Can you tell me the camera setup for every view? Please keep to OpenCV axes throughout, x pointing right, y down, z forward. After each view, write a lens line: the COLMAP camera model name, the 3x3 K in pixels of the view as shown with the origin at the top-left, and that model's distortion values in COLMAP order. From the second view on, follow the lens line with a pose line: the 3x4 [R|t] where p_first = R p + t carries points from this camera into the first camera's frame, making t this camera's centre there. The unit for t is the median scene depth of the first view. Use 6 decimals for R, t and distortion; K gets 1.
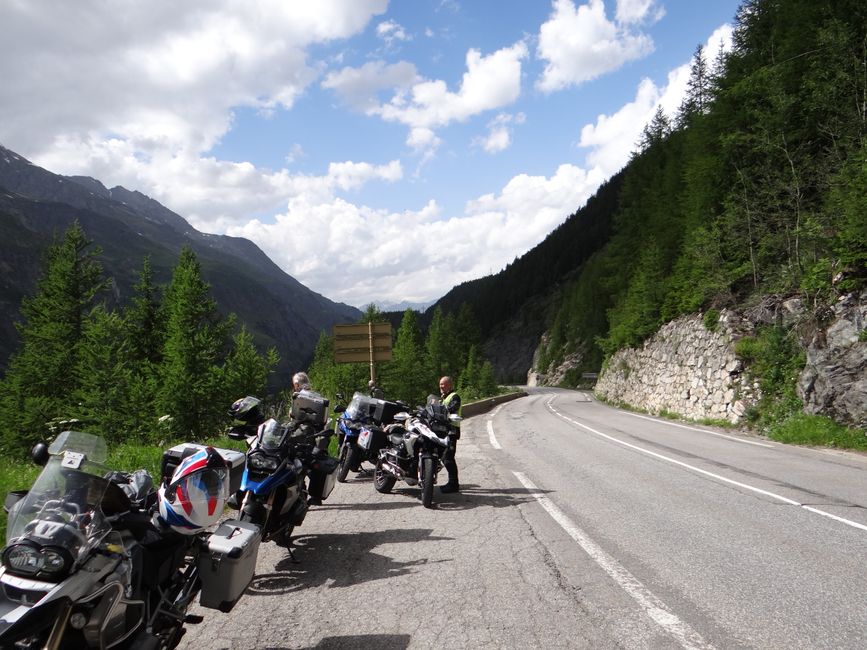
lens RADIAL K [[682.0, 0, 422.4], [0, 682.0, 323.5], [0, 0, 1]] dist [0.001902, 0.008155]
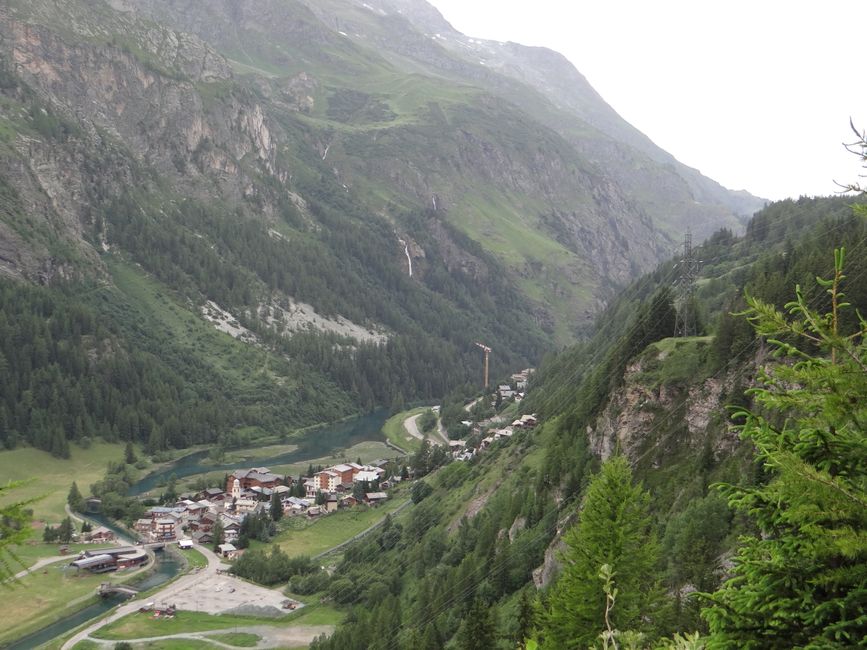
lens RADIAL K [[682.0, 0, 422.4], [0, 682.0, 323.5], [0, 0, 1]] dist [0.001902, 0.008155]
pose [[0.848547, 0.138550, -0.510658, -0.058664], [-0.068064, 0.985672, 0.154328, 0.004838], [0.524724, -0.096197, 0.845820, 0.546970]]
